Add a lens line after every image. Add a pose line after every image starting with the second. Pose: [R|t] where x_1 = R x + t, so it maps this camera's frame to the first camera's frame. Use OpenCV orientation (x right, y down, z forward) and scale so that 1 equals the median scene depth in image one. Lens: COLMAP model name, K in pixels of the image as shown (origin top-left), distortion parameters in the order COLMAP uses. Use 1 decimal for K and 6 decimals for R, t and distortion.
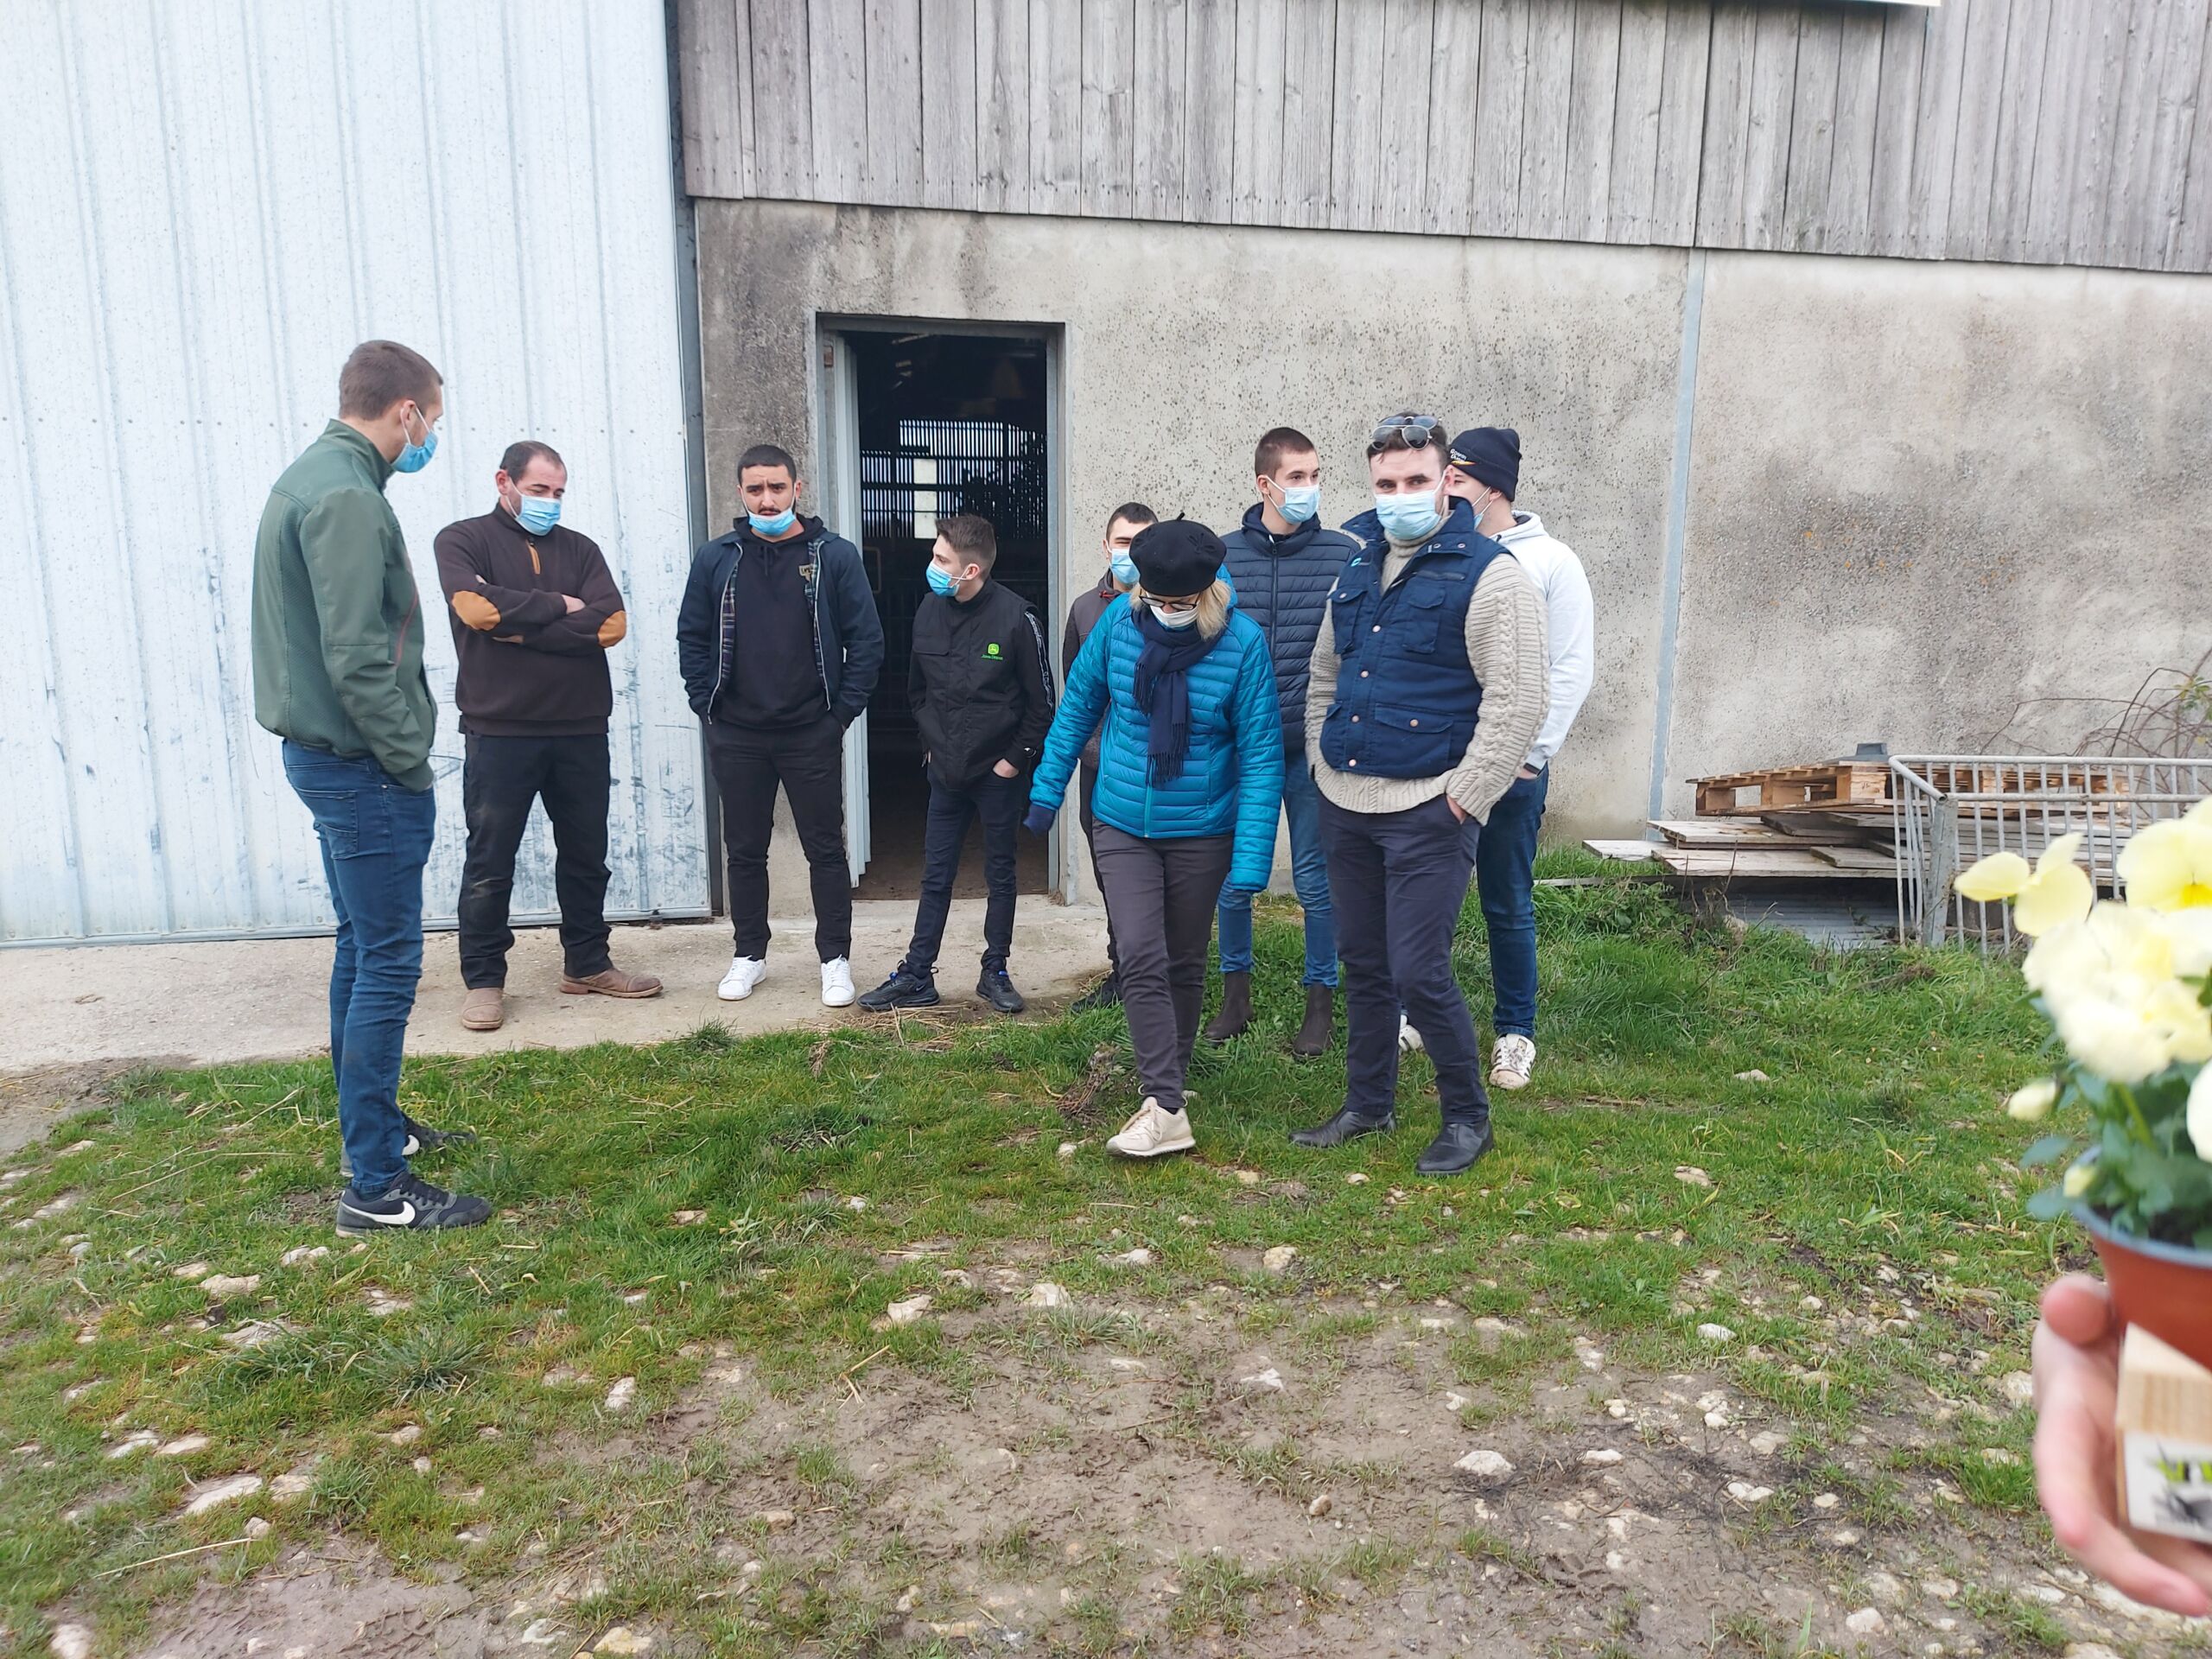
lens RADIAL K [[1523.4, 0, 1110.2], [0, 1523.4, 843.7], [0, 0, 1]] dist [0.023331, -0.027841]
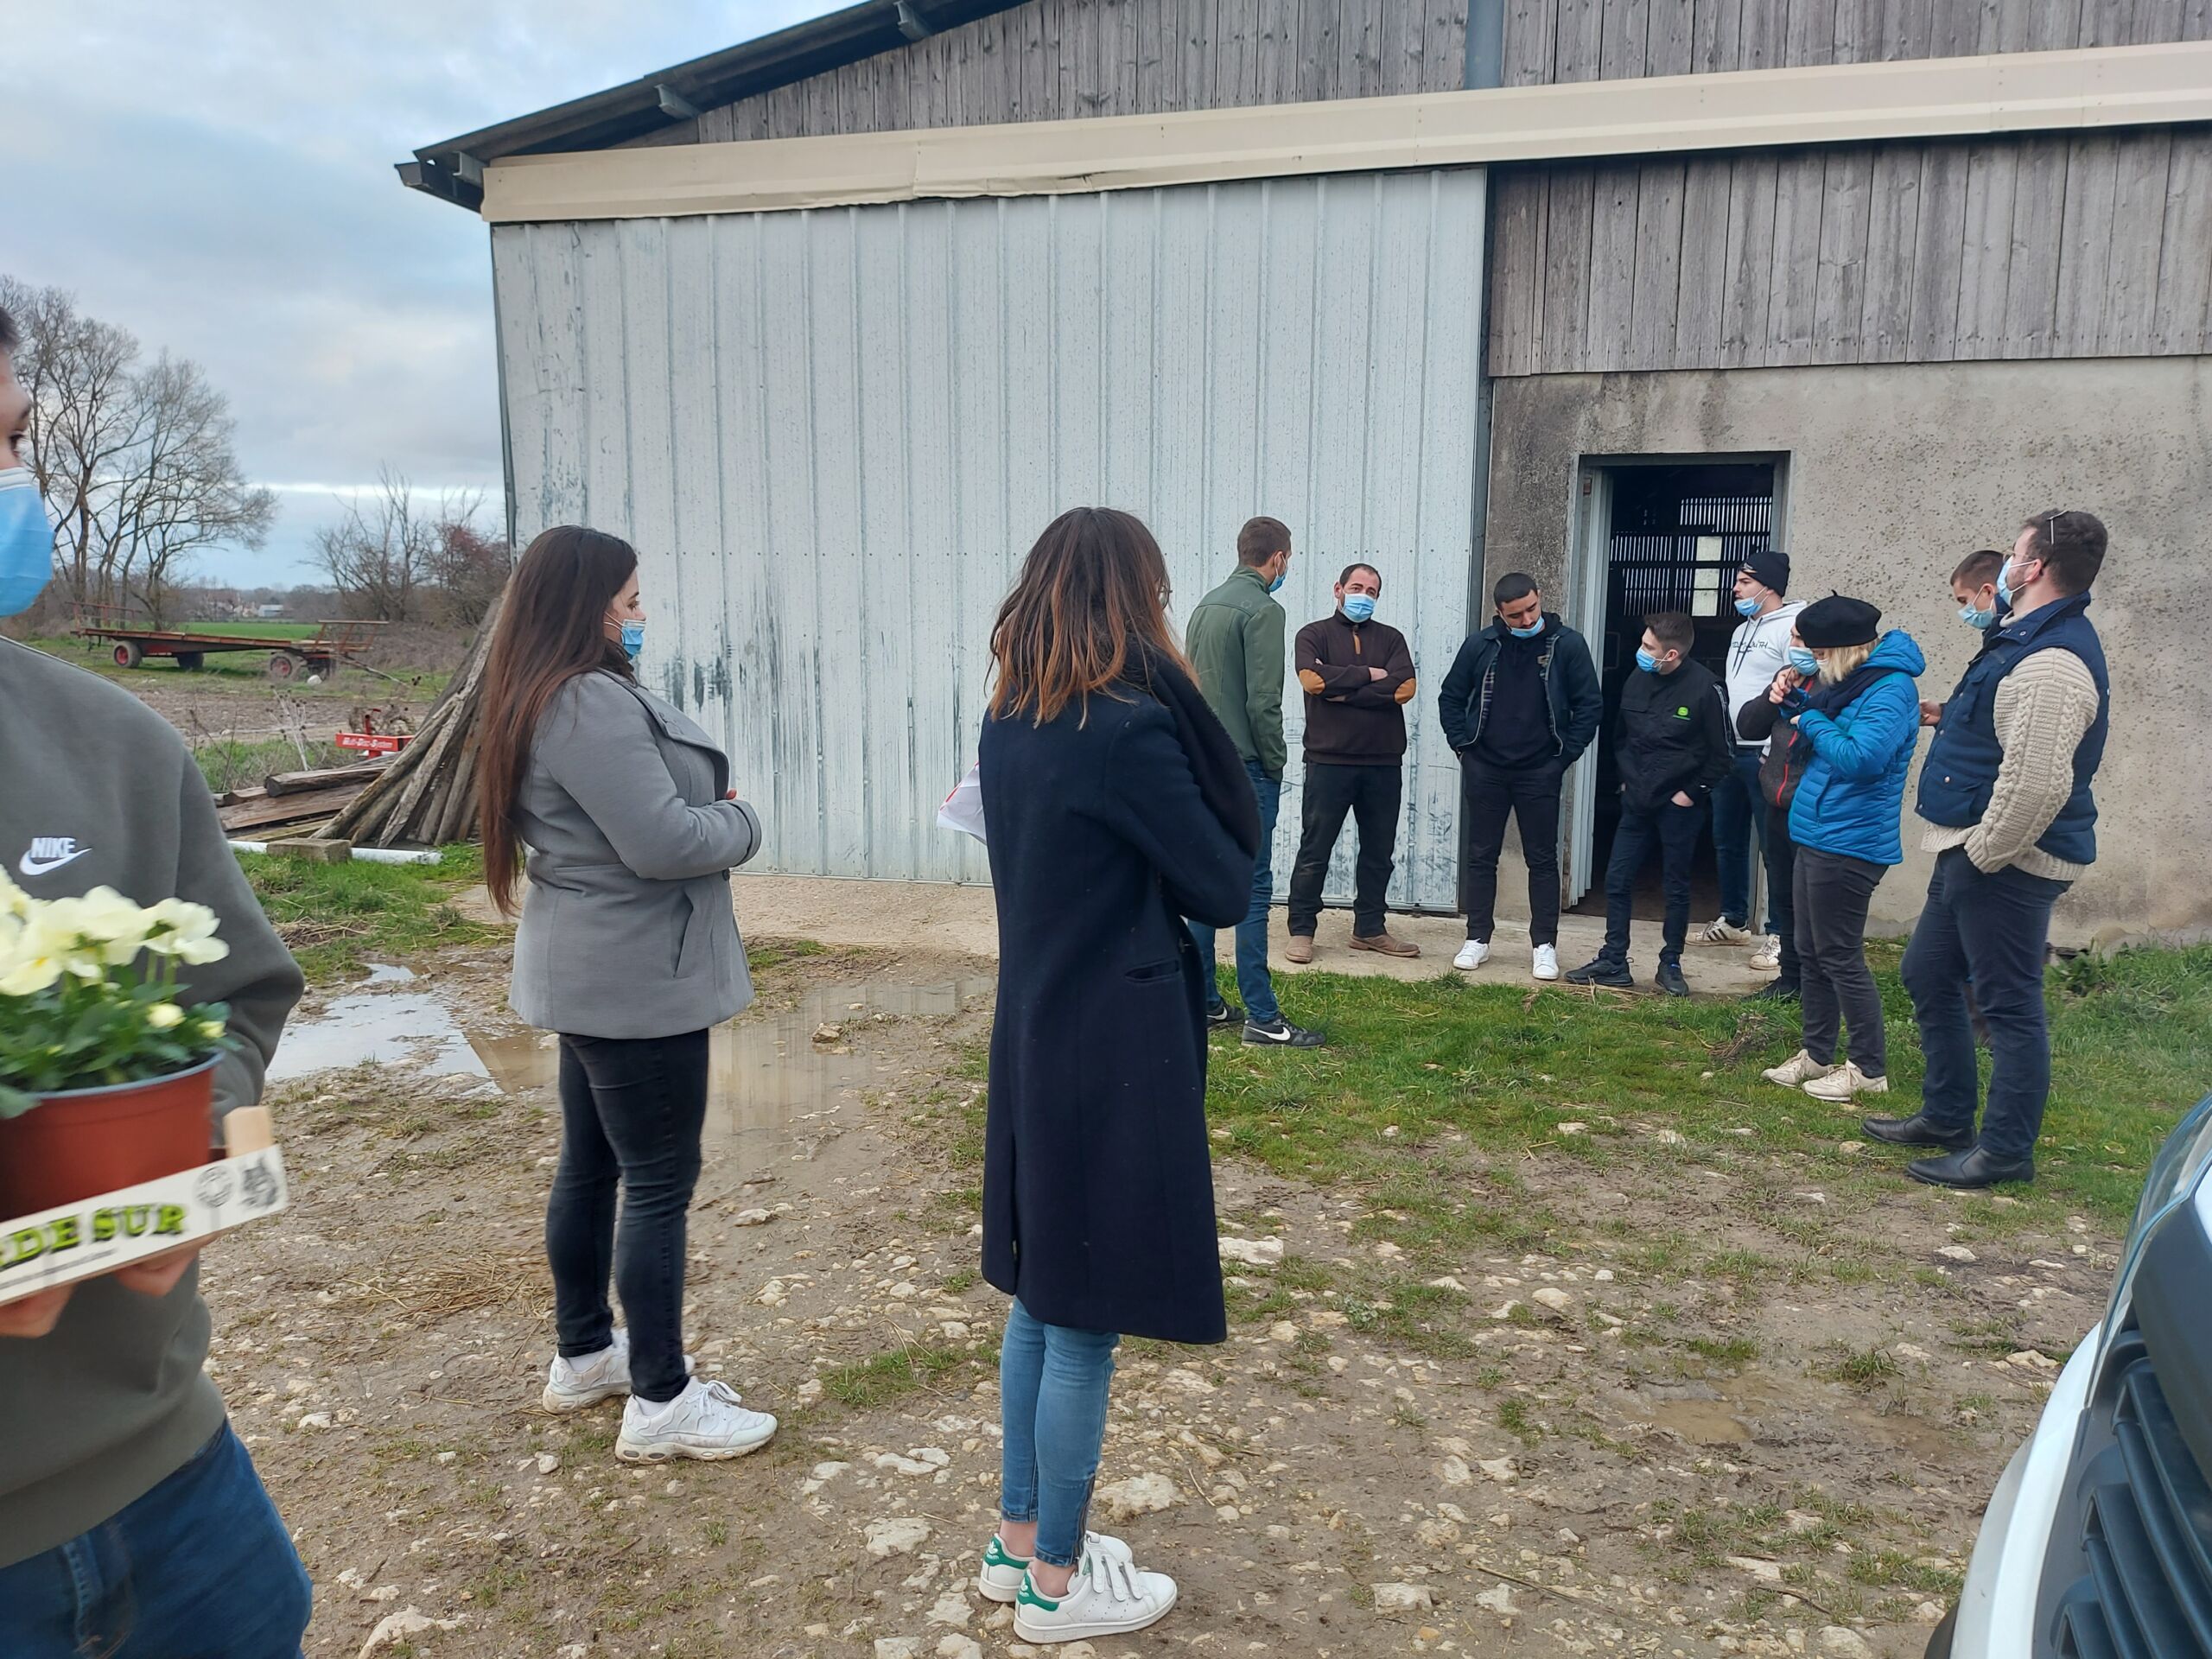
lens RADIAL K [[1523.4, 0, 1093.7], [0, 1523.4, 849.0], [0, 0, 1]] dist [0.023331, -0.027841]
pose [[0.880111, 0.070129, -0.469560, 0.081789], [-0.092378, 0.995423, -0.024480, 0.058985], [0.465694, 0.064923, 0.882561, -0.335130]]
